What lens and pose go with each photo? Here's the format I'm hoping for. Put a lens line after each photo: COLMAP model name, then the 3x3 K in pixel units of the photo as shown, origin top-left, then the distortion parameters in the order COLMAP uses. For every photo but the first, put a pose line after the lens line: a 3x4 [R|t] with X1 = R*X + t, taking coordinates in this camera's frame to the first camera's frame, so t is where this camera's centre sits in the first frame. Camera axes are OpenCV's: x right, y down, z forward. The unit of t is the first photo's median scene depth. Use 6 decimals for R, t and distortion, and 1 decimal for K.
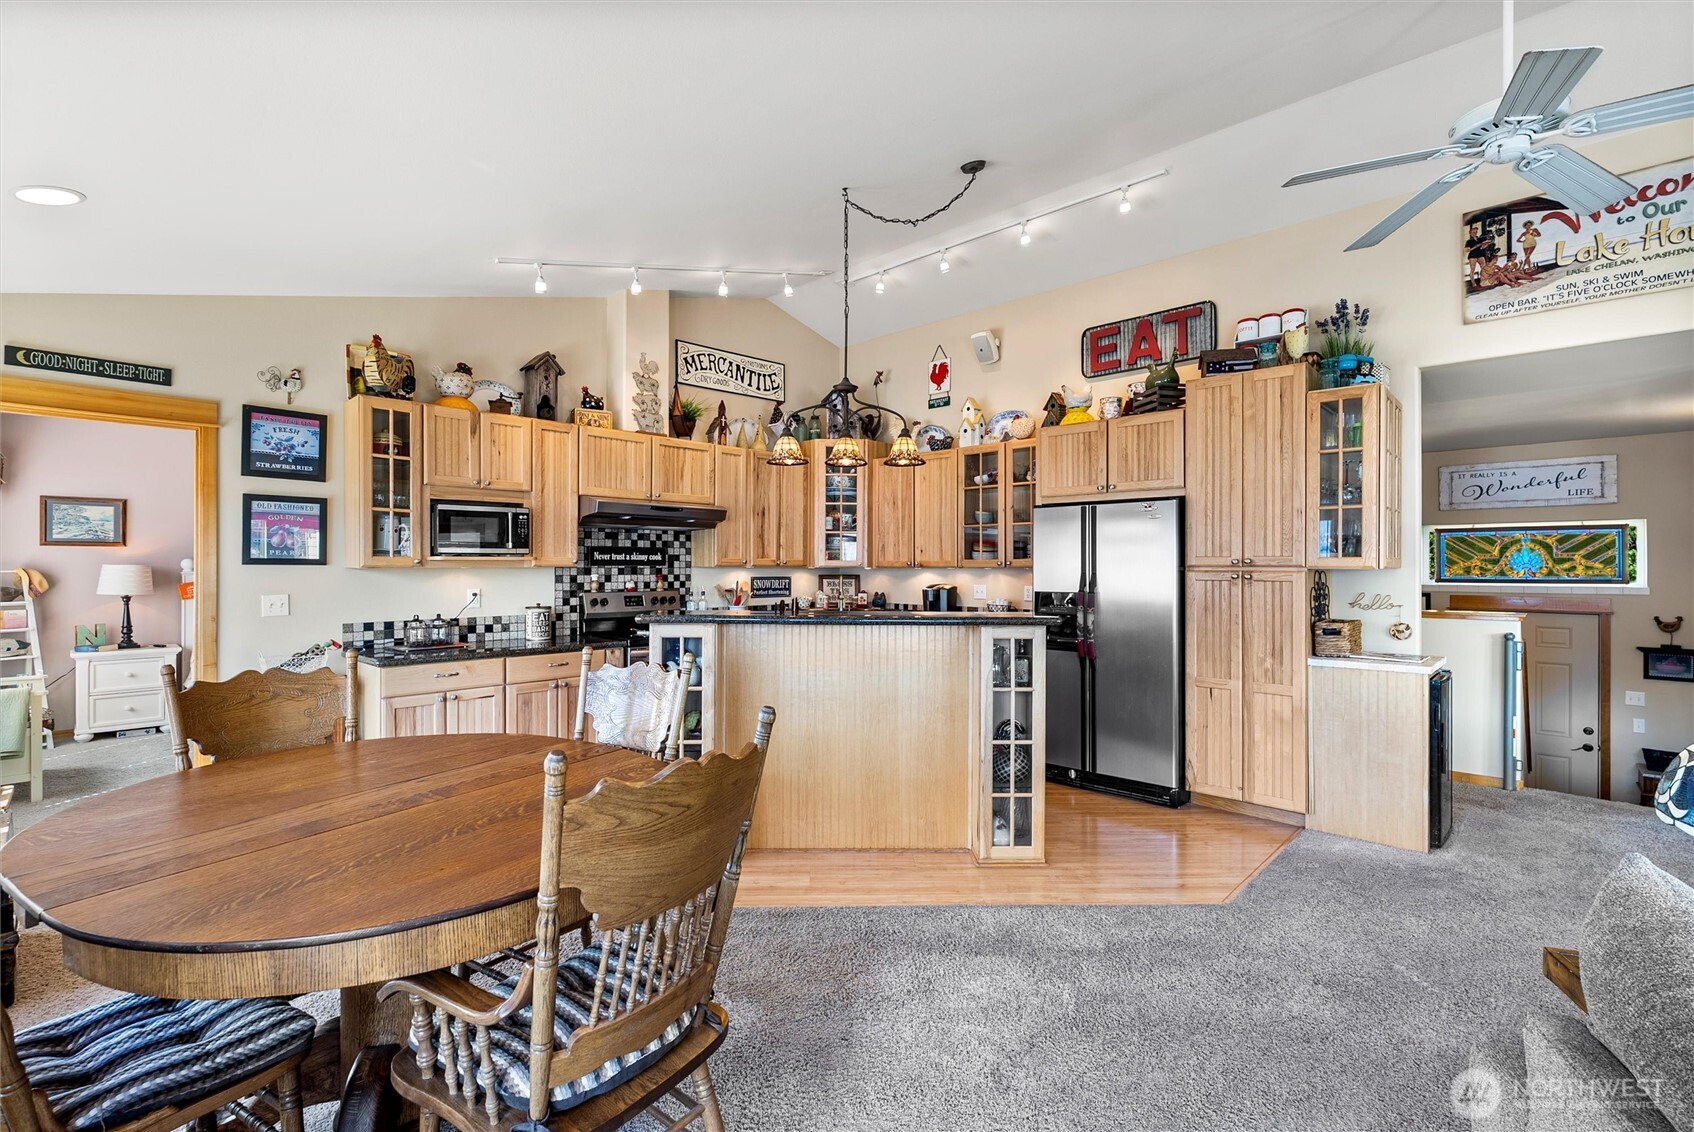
lens RADIAL K [[758.2, 0, 843.3], [0, 758.2, 565.5], [0, 0, 1]] dist [-0.011372, 0.002391]
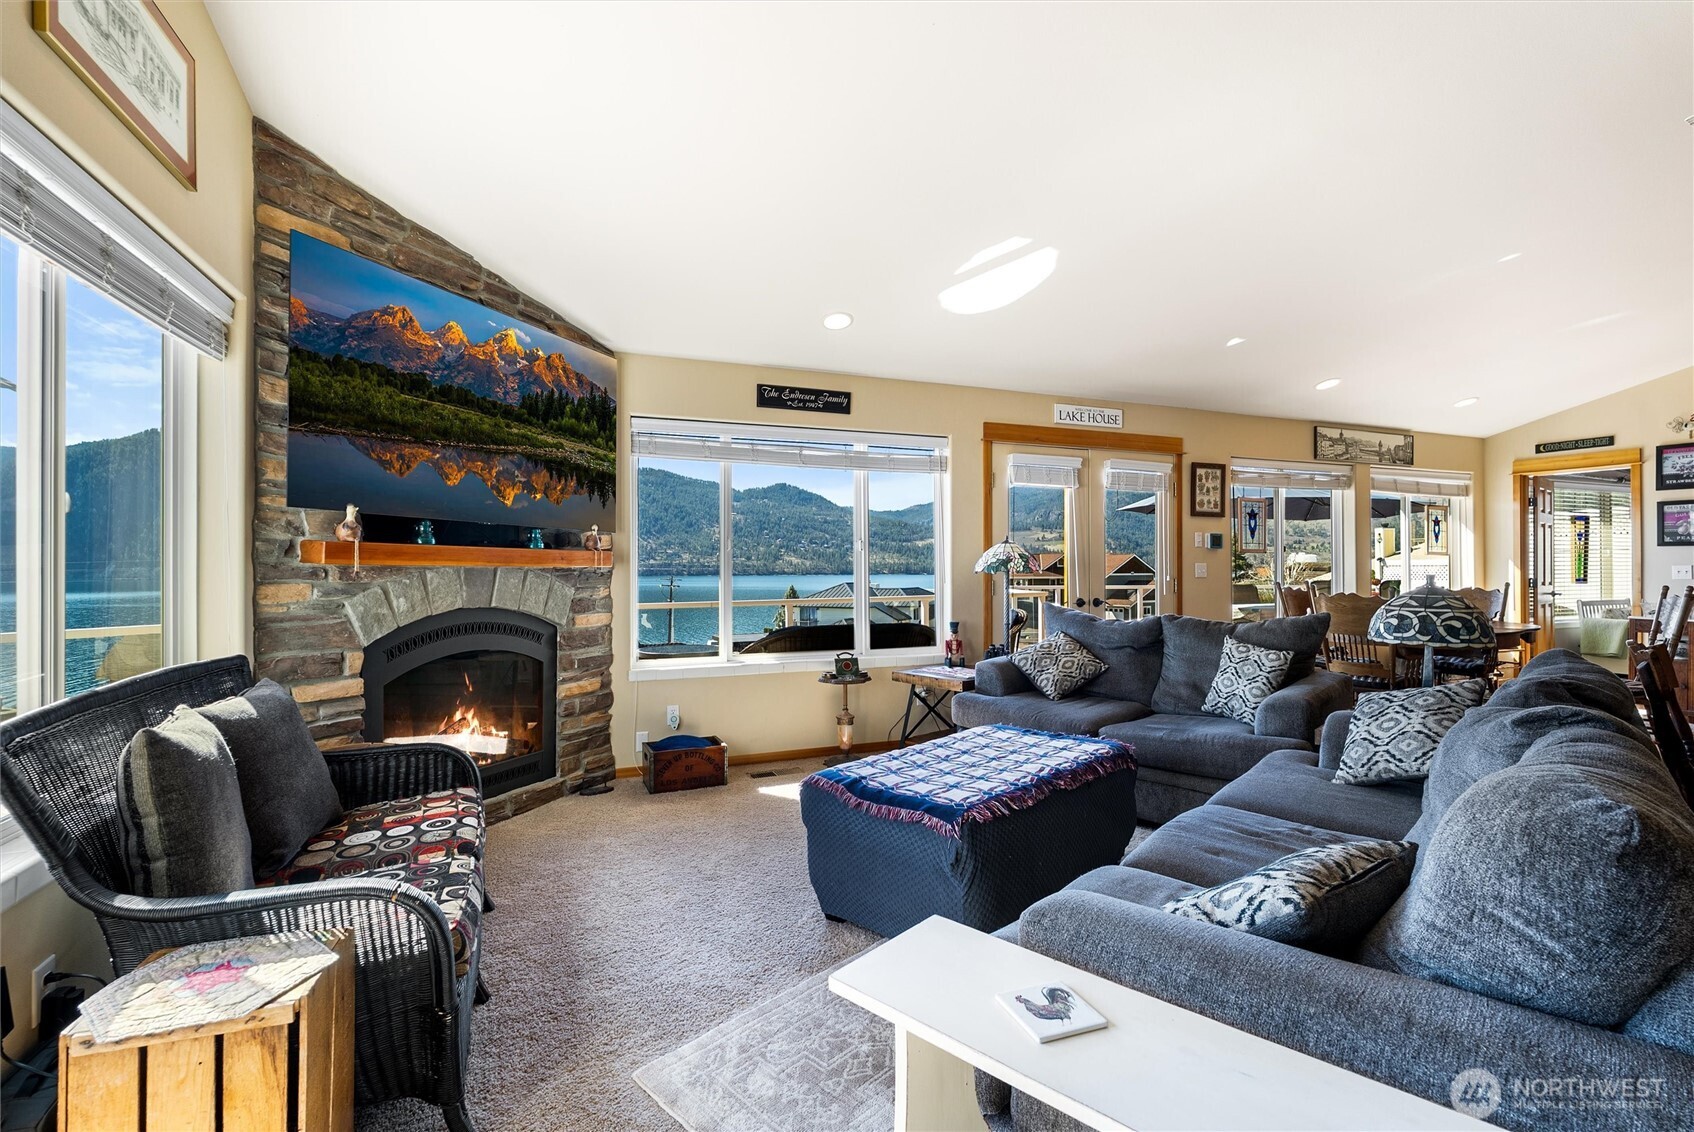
lens RADIAL K [[758.2, 0, 849.9], [0, 758.2, 561.9], [0, 0, 1]] dist [-0.011372, 0.002391]
pose [[-0.433650, 0.000702, -0.901081, 1.383342], [0.004809, 0.999987, -0.001535, 0.026390], [0.901069, -0.004999, -0.433648, 0.141620]]
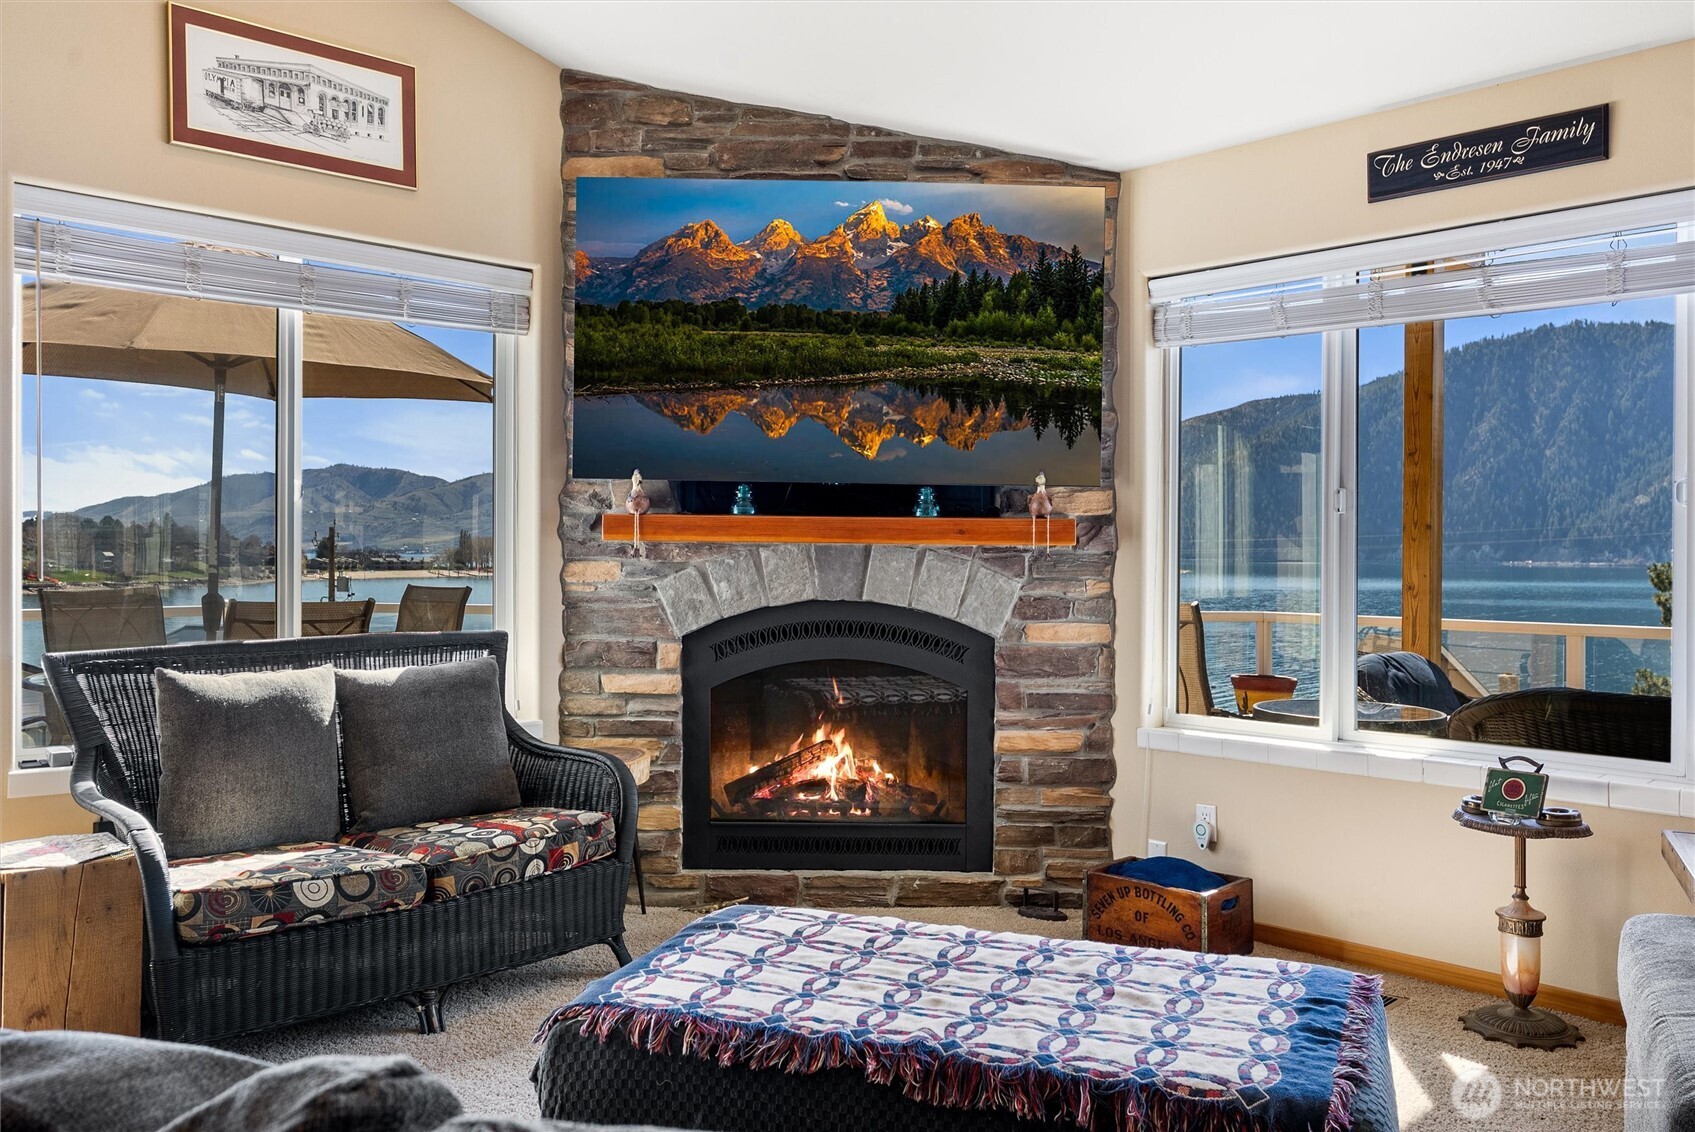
lens RADIAL K [[1319.5, 0, 847.4], [0, 1319.5, 558.6], [0, 0, 1]] dist [0.027916, -0.037087]
pose [[-0.998641, 0.000612, 0.052109, 0.705707], [0.000966, 0.999977, 0.006761, 0.033293], [-0.052104, 0.006803, -0.998619, 0.486462]]
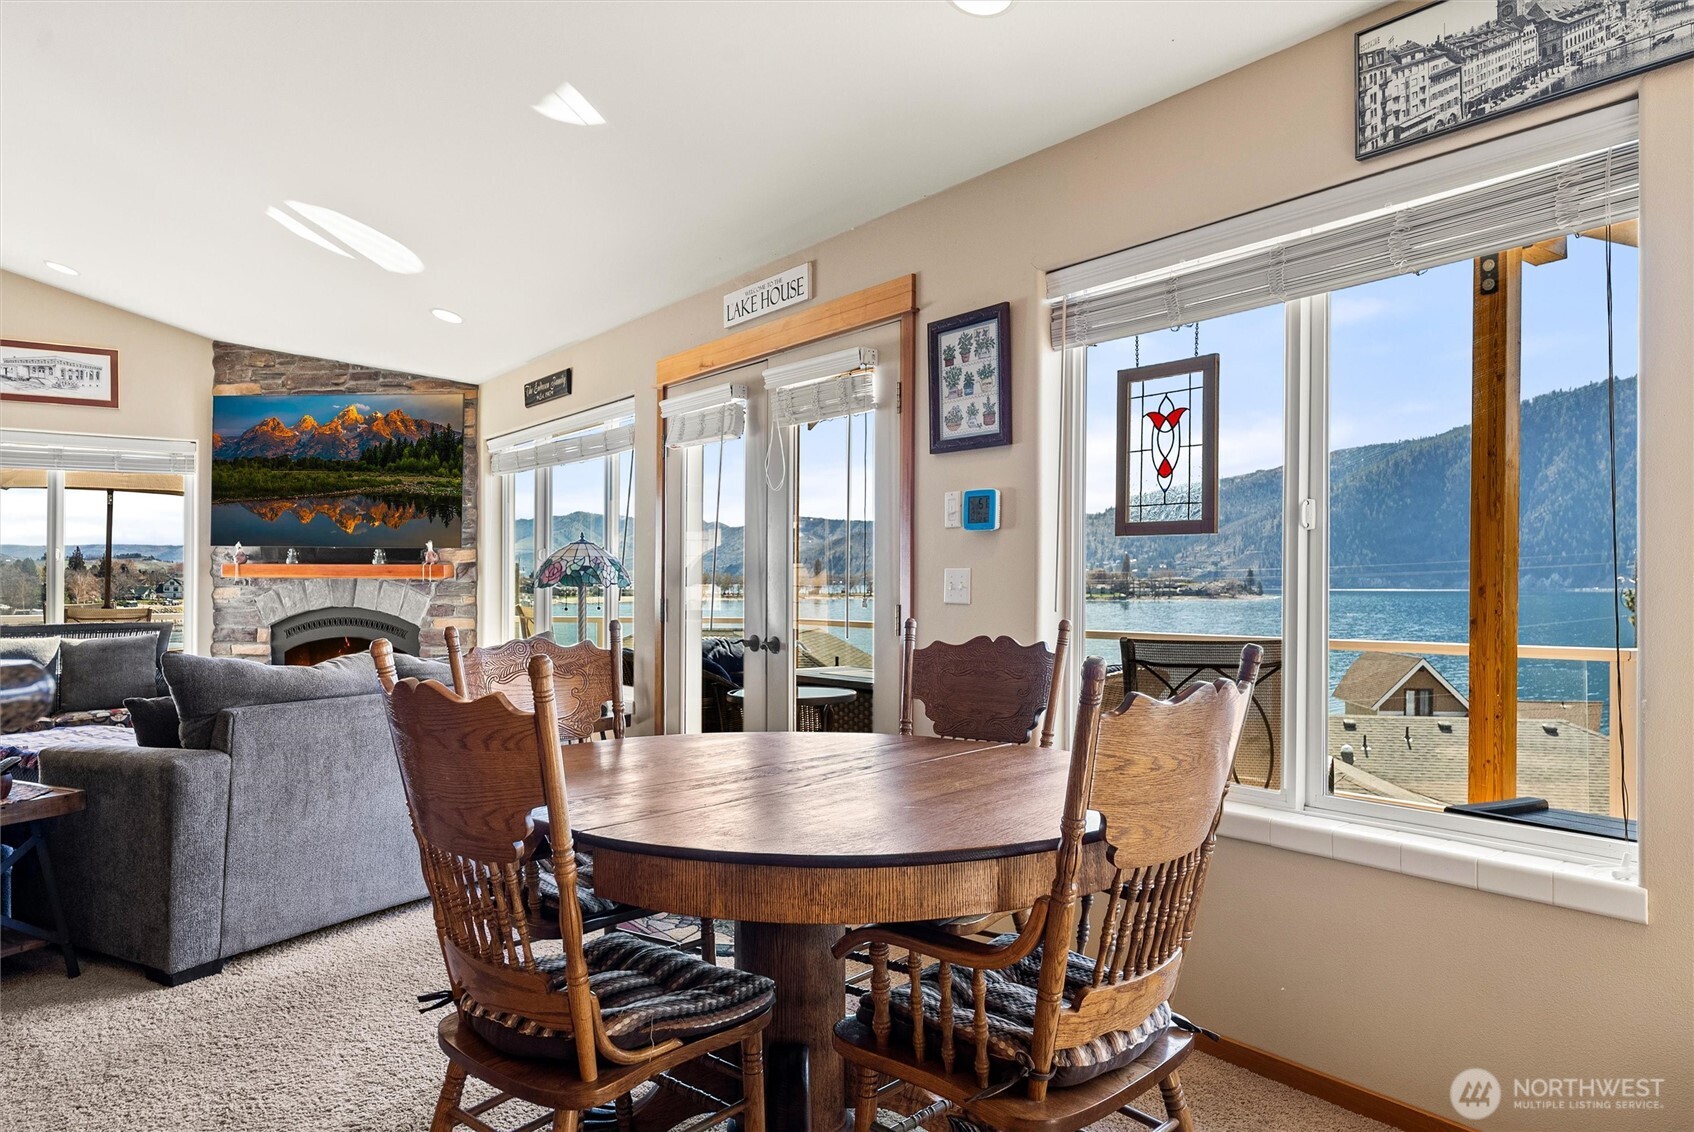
lens RADIAL K [[1093.6, 0, 857.9], [0, 1093.6, 570.5], [0, 0, 1]] dist [-0.015612, 0.016851]
pose [[-0.985485, 0.008684, 0.169542, -0.382689], [0.007148, 0.999928, -0.009668, 0.039765], [-0.169613, -0.008315, -0.985476, 1.006542]]
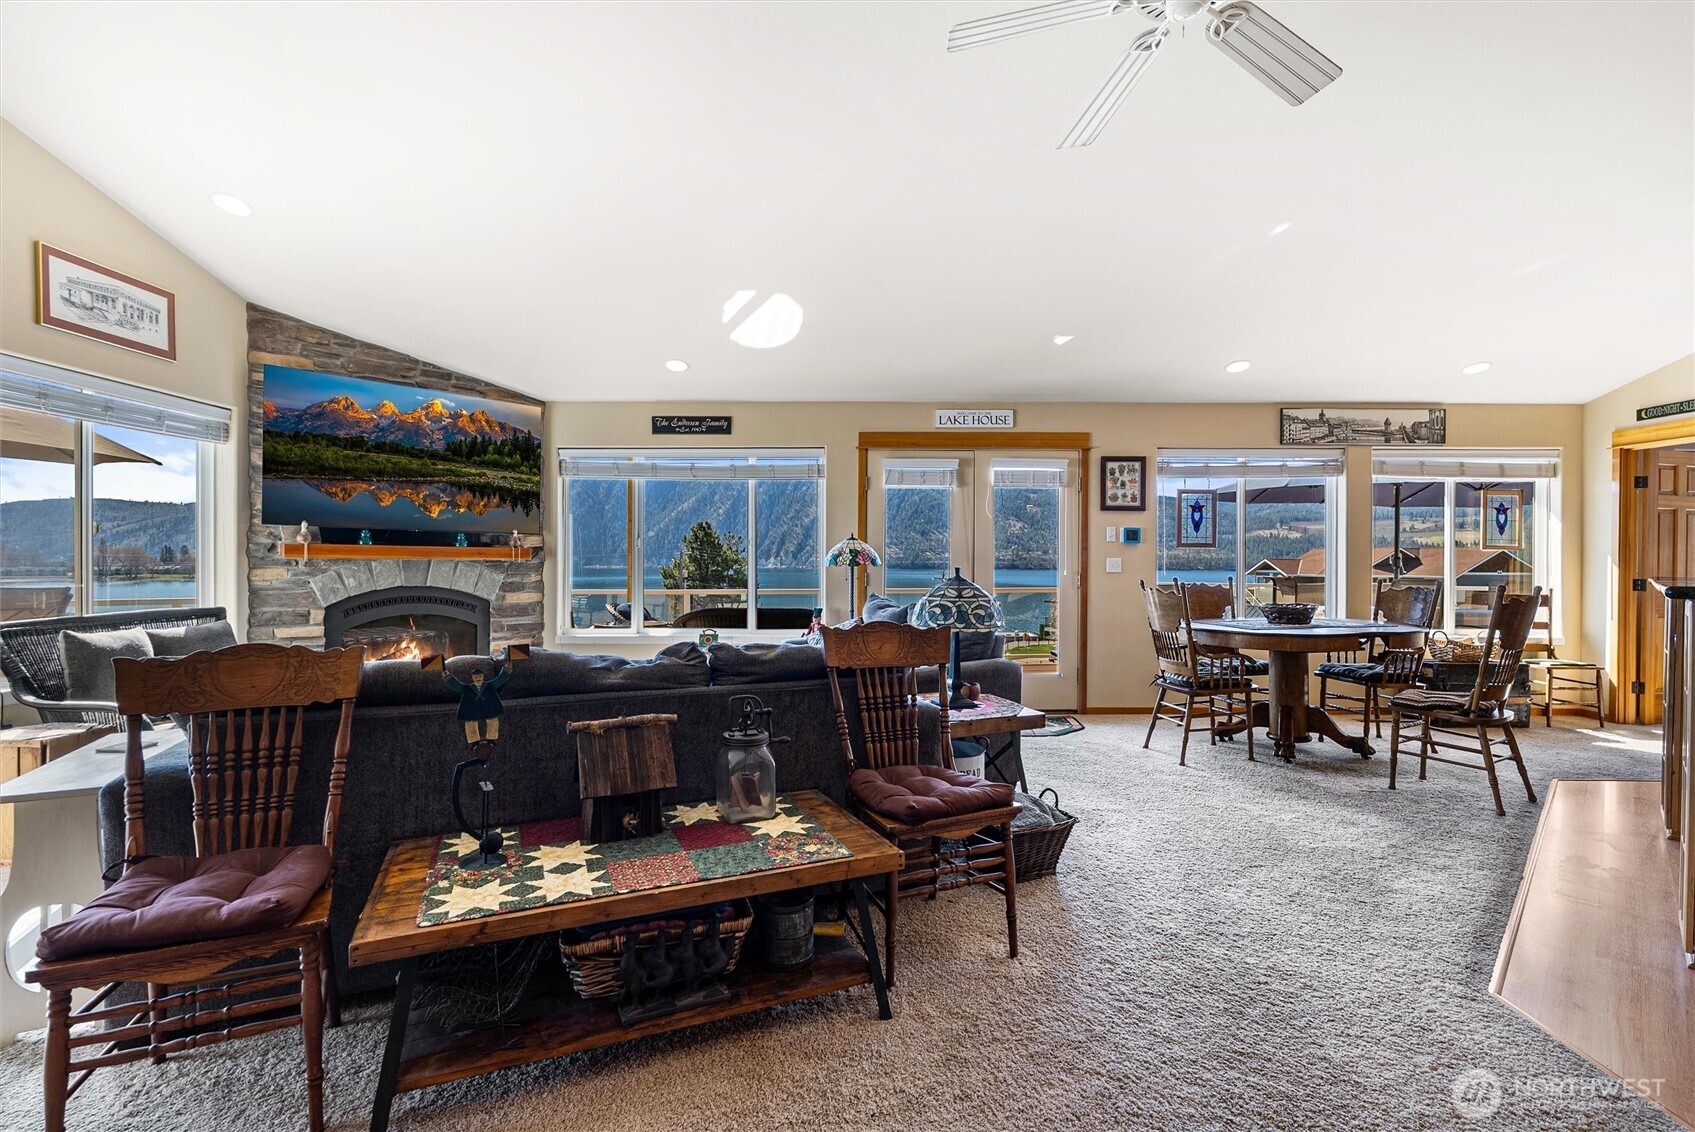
lens RADIAL K [[758.6, 0, 847.1], [0, 758.6, 562.7], [0, 0, 1]] dist [-0.011372, 0.002391]
pose [[-0.739052, 0.005989, -0.673621, 1.110863], [0.002255, 0.999977, 0.006417, 0.028760], [0.673644, 0.003224, -0.739049, 0.882182]]
